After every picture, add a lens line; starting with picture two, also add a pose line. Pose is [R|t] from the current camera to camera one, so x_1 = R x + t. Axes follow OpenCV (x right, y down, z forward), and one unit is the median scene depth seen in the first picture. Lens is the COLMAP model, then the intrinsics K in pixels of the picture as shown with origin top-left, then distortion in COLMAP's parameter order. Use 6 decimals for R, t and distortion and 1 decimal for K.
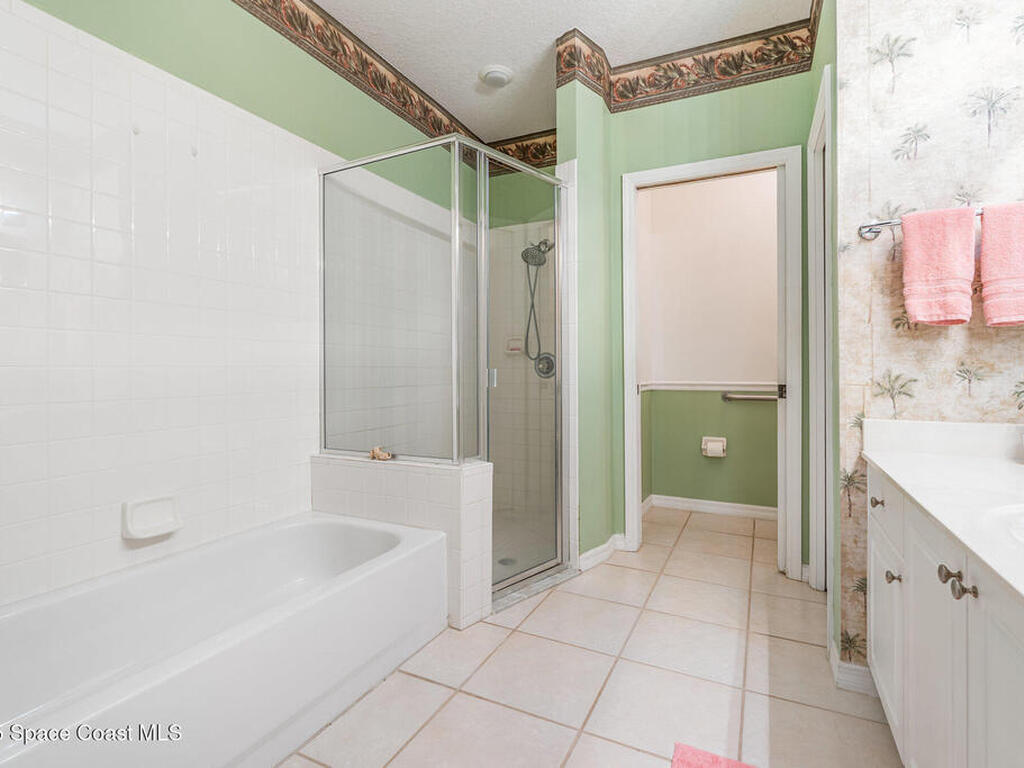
lens RADIAL K [[514.2, 0, 510.9], [0, 514.2, 374.9], [0, 0, 1]] dist [-0.008268, 0.001967]
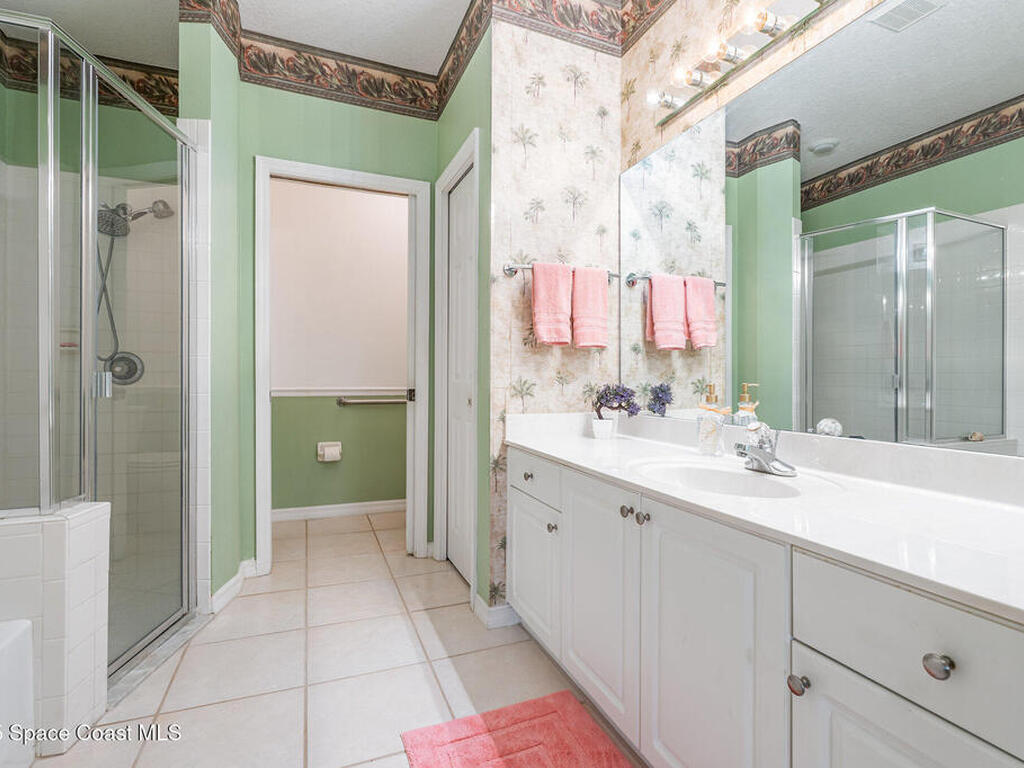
lens RADIAL K [[514.2, 0, 513.5], [0, 514.2, 384.7], [0, 0, 1]] dist [-0.008268, 0.001967]
pose [[0.657534, -0.006764, 0.753395, -0.199257], [0.000493, 0.999963, 0.008547, -0.000201], [-0.753425, -0.005249, 0.657513, 0.095150]]
